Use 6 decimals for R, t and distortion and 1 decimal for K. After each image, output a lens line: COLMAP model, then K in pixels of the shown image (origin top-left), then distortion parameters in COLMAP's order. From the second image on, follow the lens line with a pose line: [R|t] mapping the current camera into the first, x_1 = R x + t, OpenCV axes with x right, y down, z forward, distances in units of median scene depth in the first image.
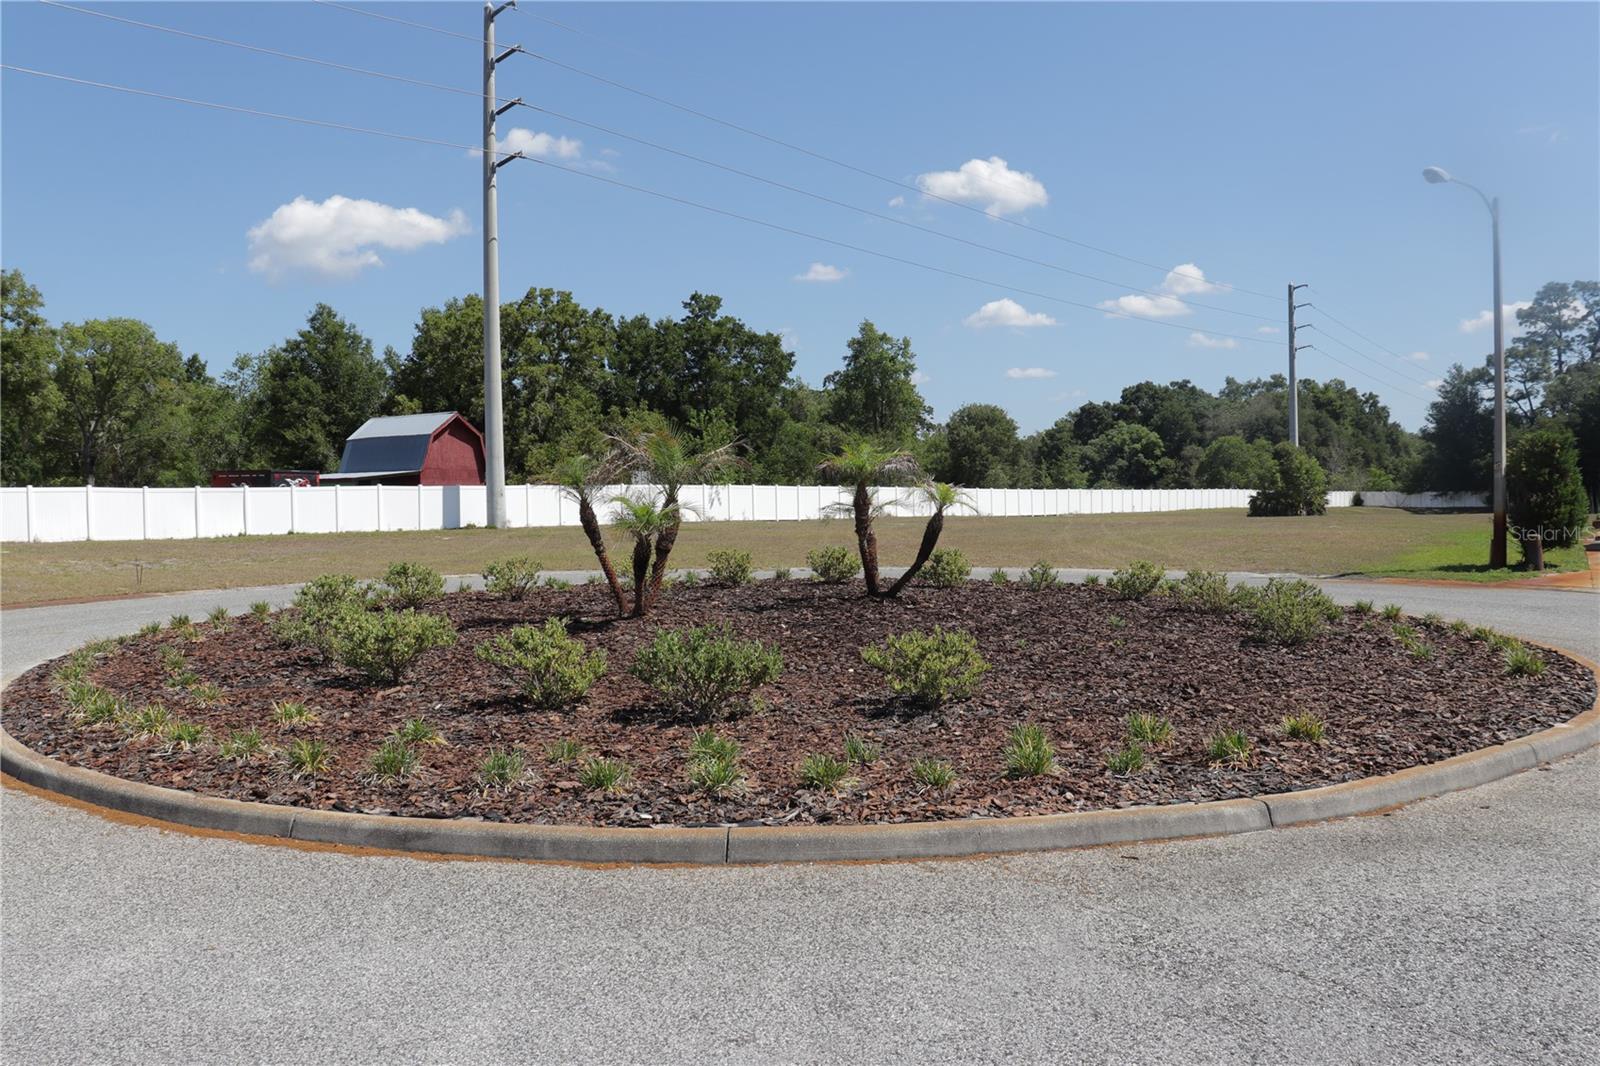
lens RADIAL K [[1349.3, 0, 799.1], [0, 1349.3, 553.5], [0, 0, 1]] dist [-0.147274, 0.133316]
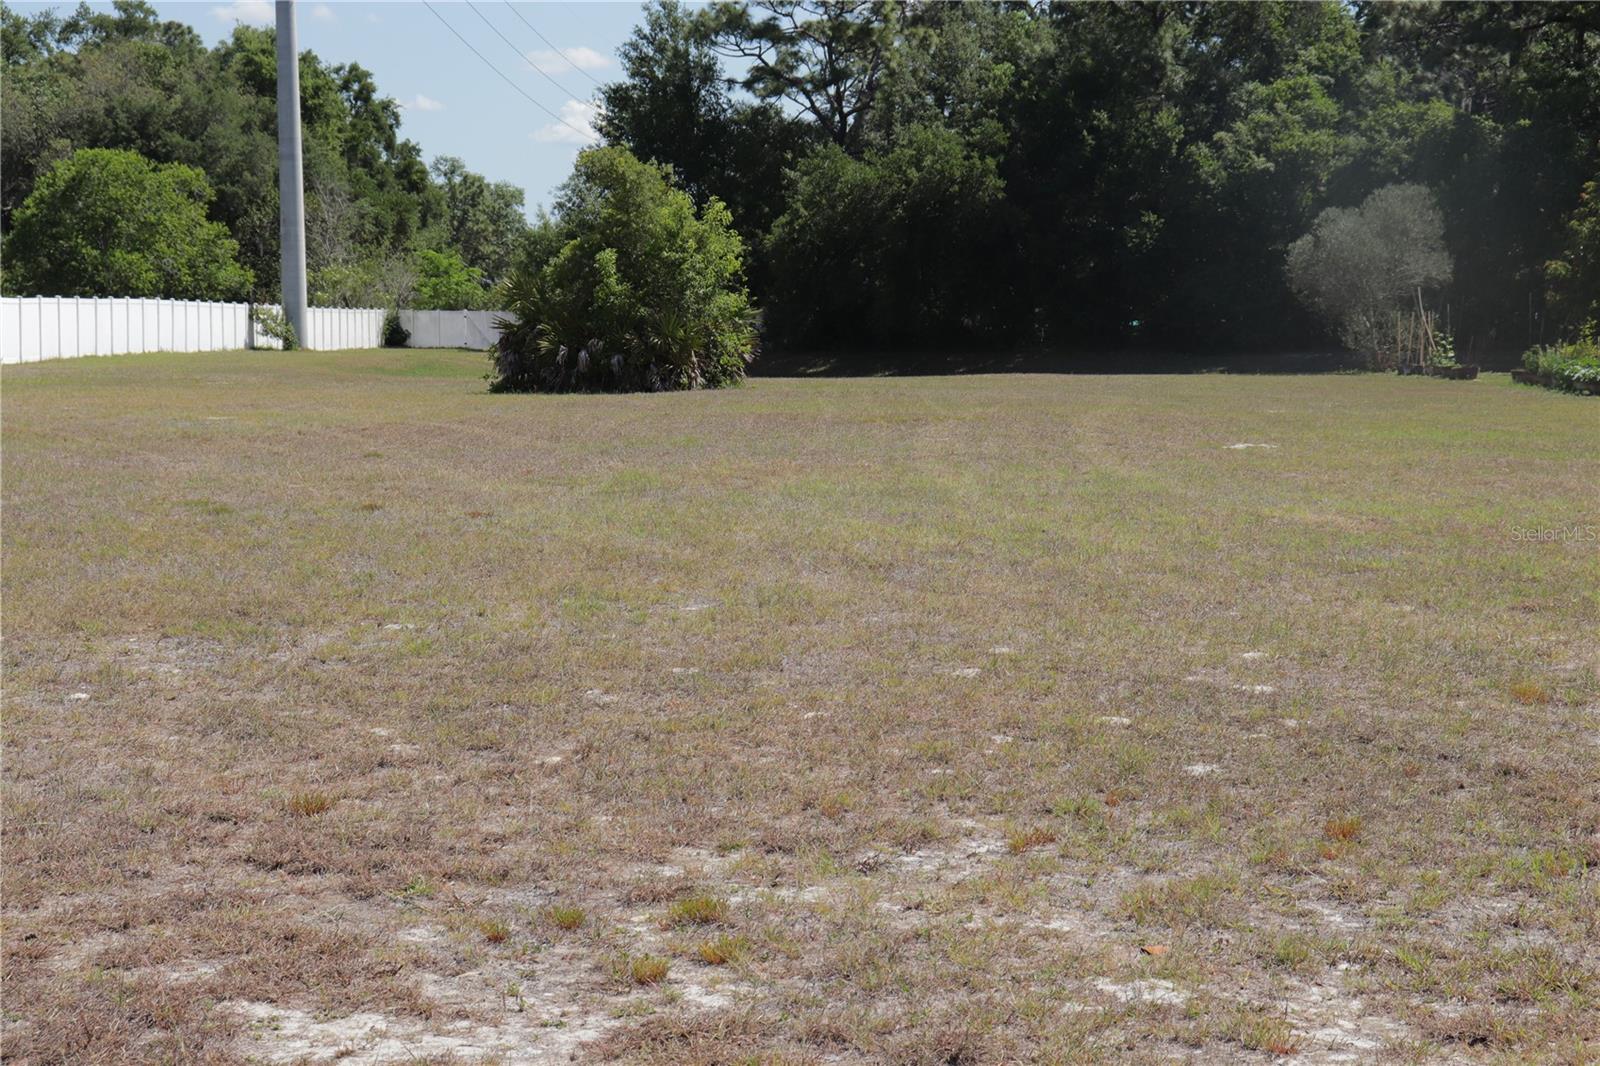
lens RADIAL K [[2950.9, 0, 800.0], [0, 2950.9, 533.0], [0, 0, 1]] dist [0.218079, 0.485845]
pose [[0.807185, -0.034223, 0.589306, -0.003600], [0.017001, 0.999252, 0.034744, -0.010657], [-0.590054, -0.018026, 0.807162, 0.247552]]
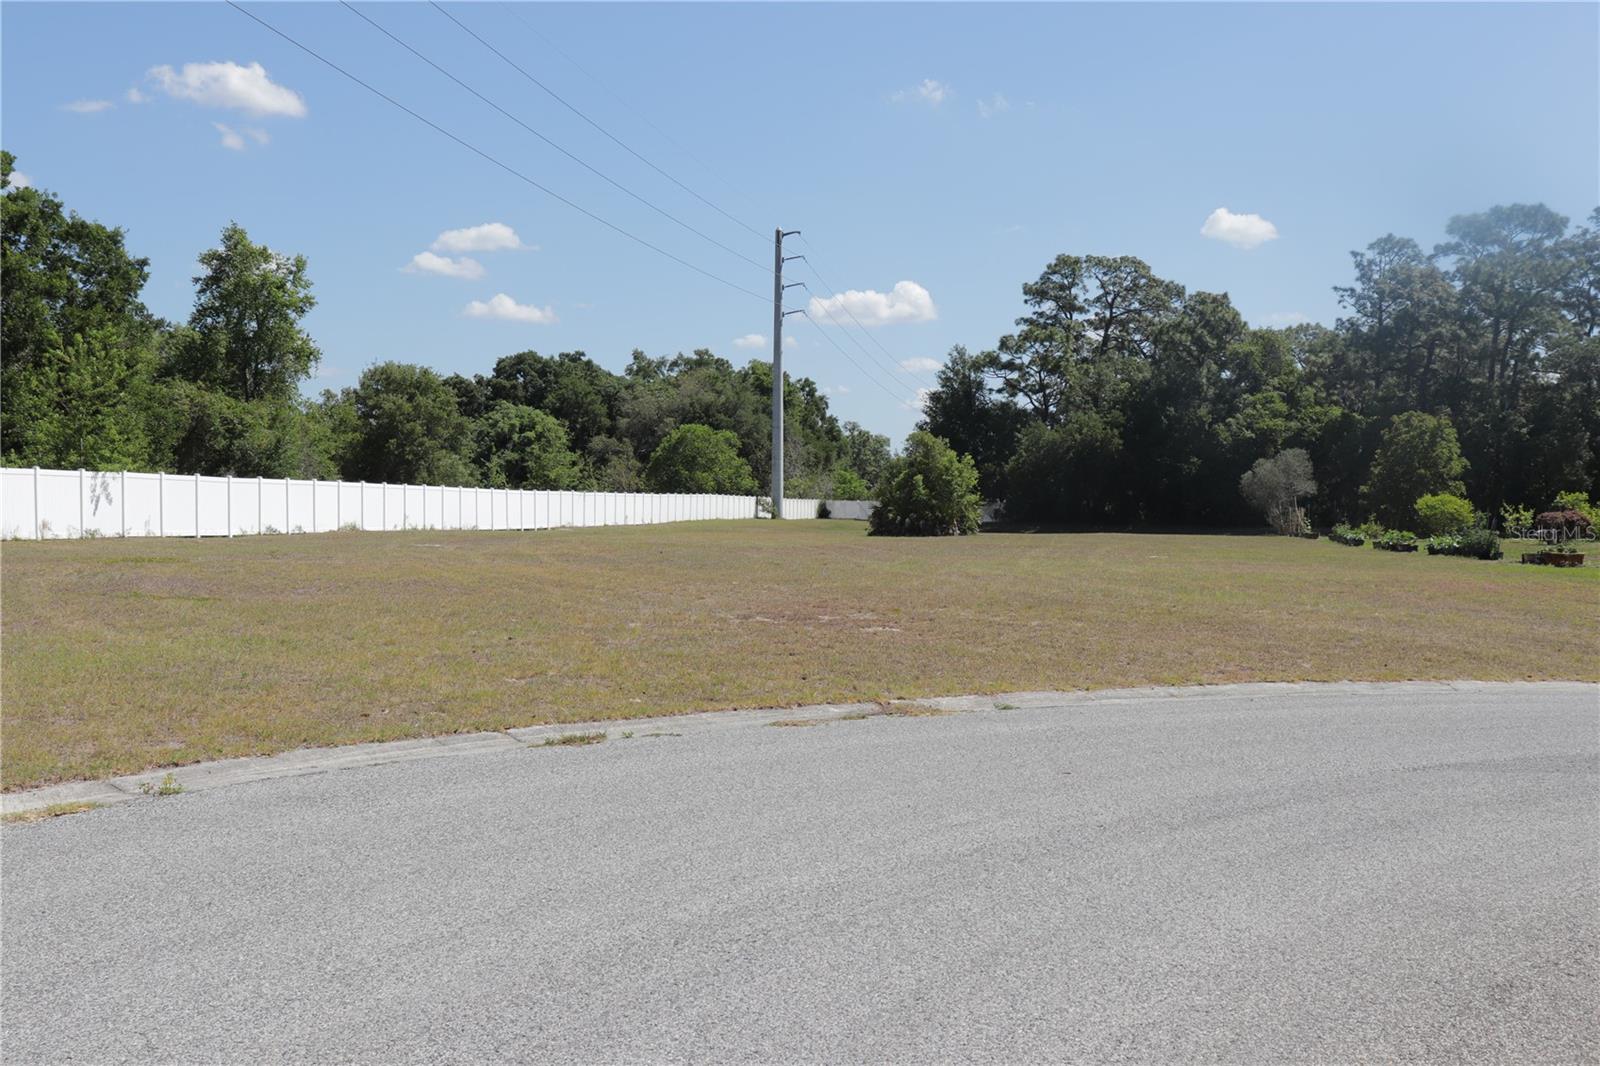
lens RADIAL K [[1645.1, 0, 795.6], [0, 1645.1, 561.5], [0, 0, 1]] dist [-0.122470, 0.256002]
pose [[0.886324, 0.003160, 0.463055, -0.059867], [-0.001097, 0.999988, -0.004725, -0.005942], [-0.463065, 0.003680, 0.886317, 0.148677]]
